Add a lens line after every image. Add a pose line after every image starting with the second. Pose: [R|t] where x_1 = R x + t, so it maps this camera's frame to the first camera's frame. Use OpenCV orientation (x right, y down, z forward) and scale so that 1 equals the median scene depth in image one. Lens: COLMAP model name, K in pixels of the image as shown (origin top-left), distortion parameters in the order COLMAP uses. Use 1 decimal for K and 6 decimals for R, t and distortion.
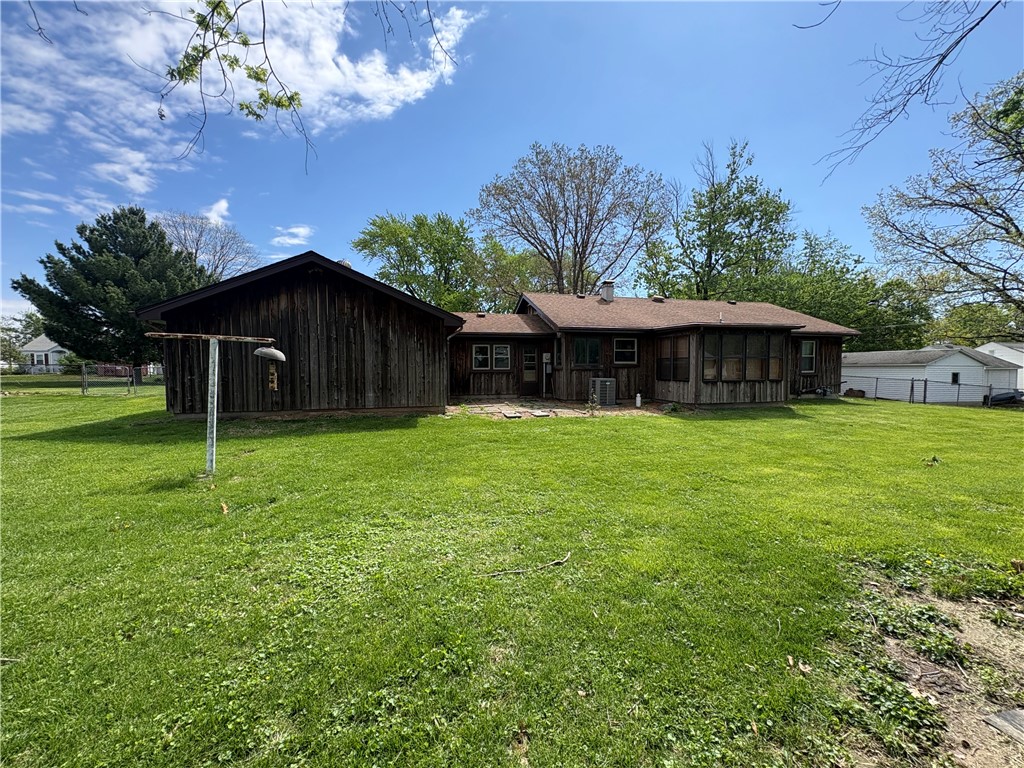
lens RADIAL K [[407.2, 0, 512.3], [0, 407.2, 383.4], [0, 0, 1]] dist [-0.001804, -0.000217]
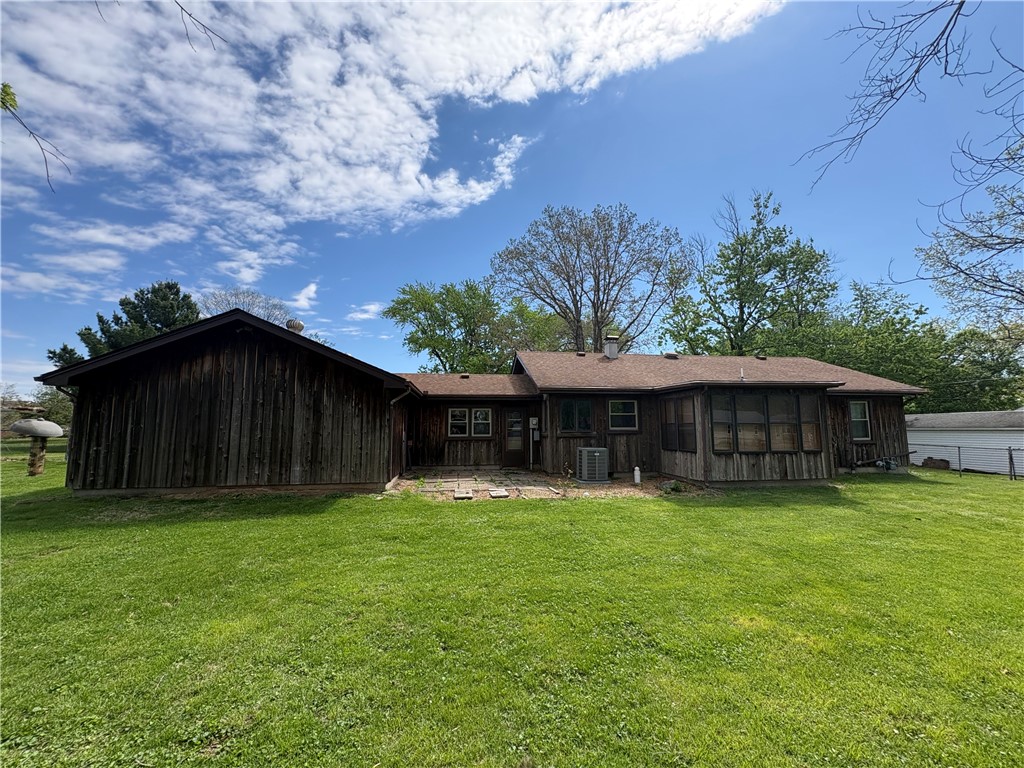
lens RADIAL K [[407.2, 0, 511.9], [0, 407.2, 383.5], [0, 0, 1]] dist [-0.001804, -0.000217]
pose [[0.993896, -0.012349, -0.109631, 0.131740], [-0.004155, 0.988821, -0.149049, -0.015626], [0.110246, 0.148594, 0.982734, 0.118442]]
